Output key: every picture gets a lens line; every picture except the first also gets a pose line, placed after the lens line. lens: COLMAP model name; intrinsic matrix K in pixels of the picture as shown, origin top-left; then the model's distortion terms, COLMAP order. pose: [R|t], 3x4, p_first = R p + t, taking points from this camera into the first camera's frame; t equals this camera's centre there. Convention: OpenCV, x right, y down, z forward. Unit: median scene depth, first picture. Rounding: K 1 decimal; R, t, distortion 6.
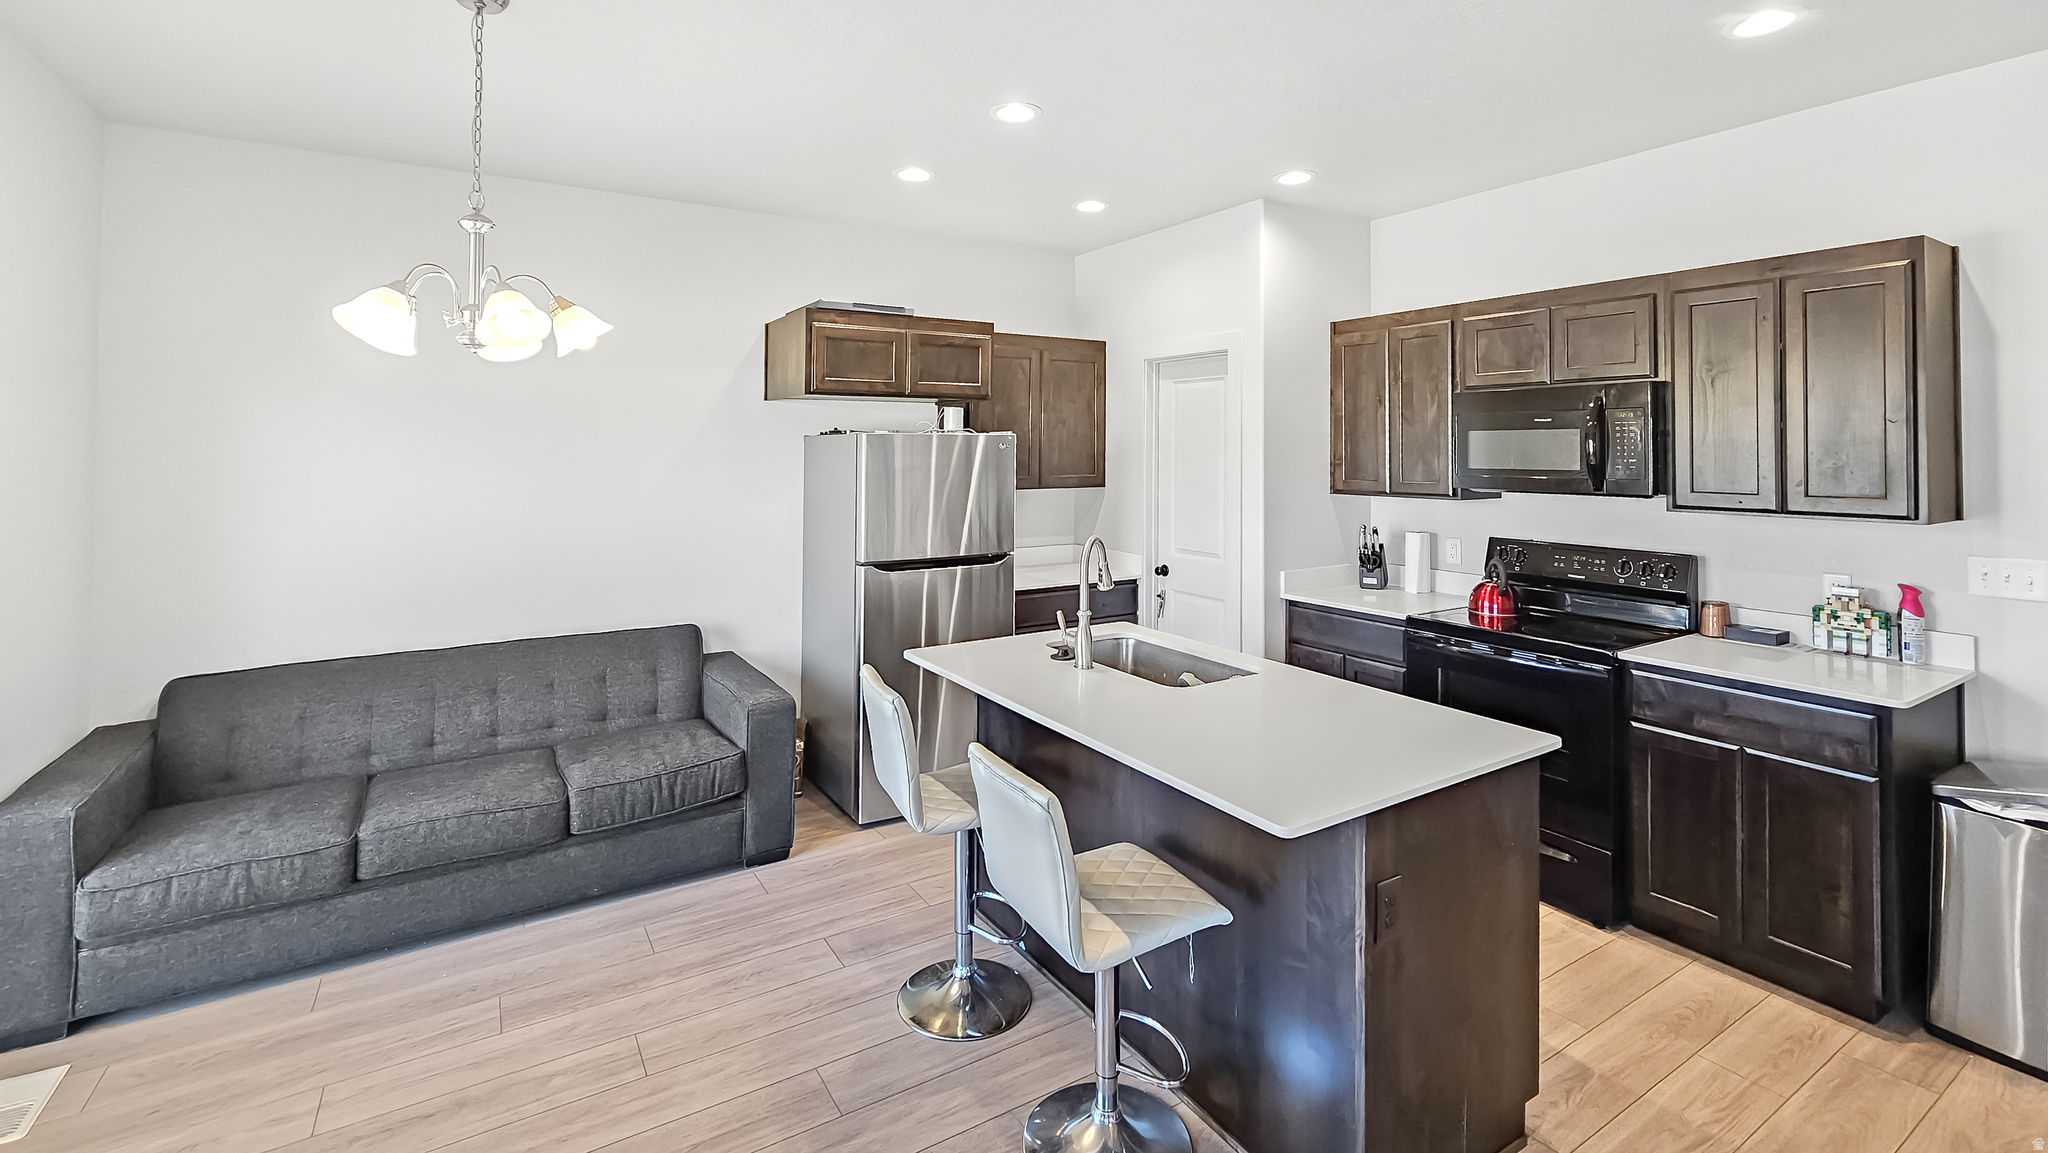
lens RADIAL K [[840.0, 0, 1024.7], [0, 840.0, 586.7], [0, 0, 1]] dist [0.000373, 0.000040]
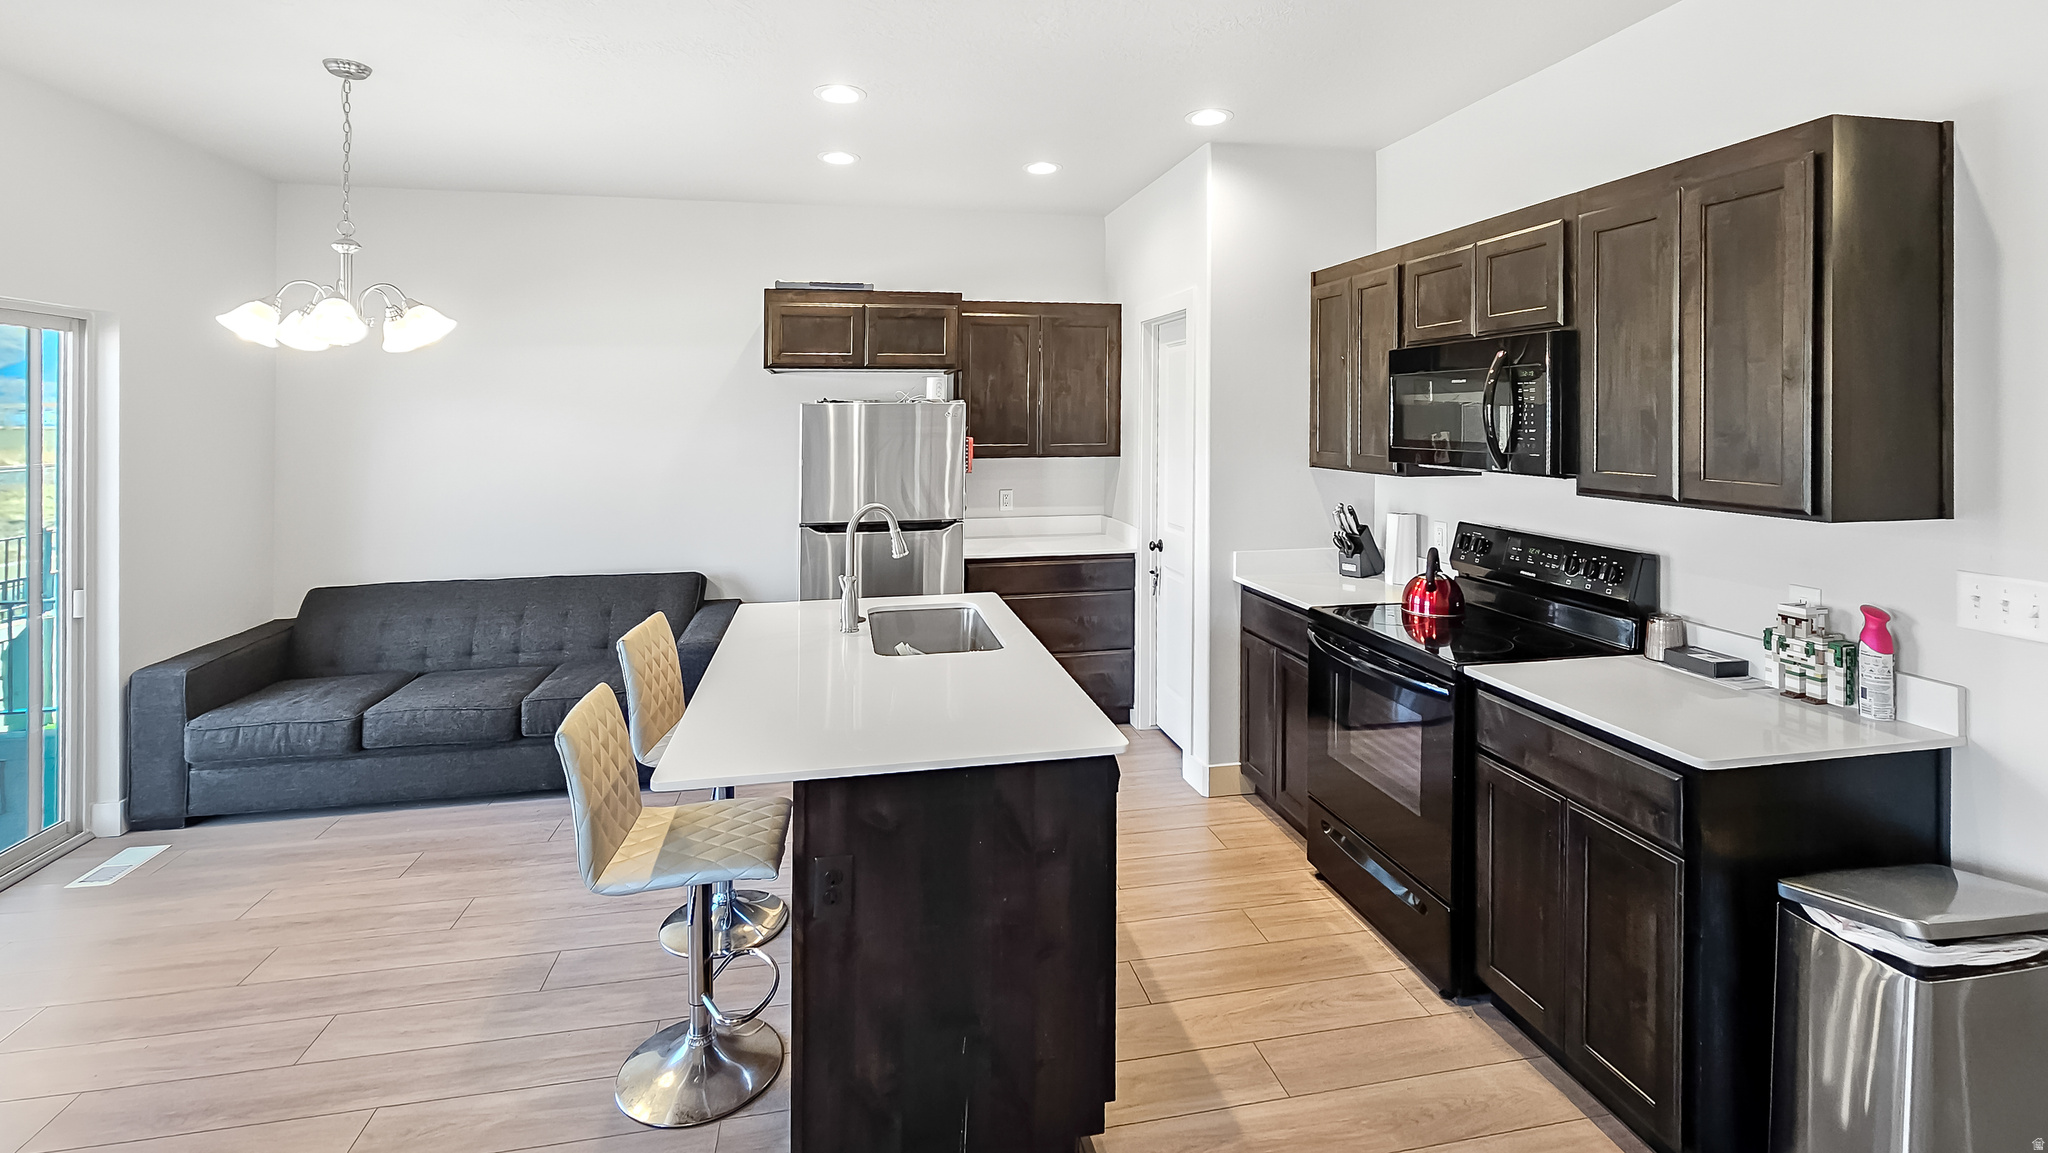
lens RADIAL K [[852.2, 0, 1020.3], [0, 852.2, 567.3], [0, 0, 1]] dist [-0.000124, 0.000195]
pose [[0.942542, 0.054843, -0.329556, 0.554924], [-0.050105, 0.998482, 0.022861, -0.014994], [0.330309, -0.005035, 0.943859, 0.073712]]
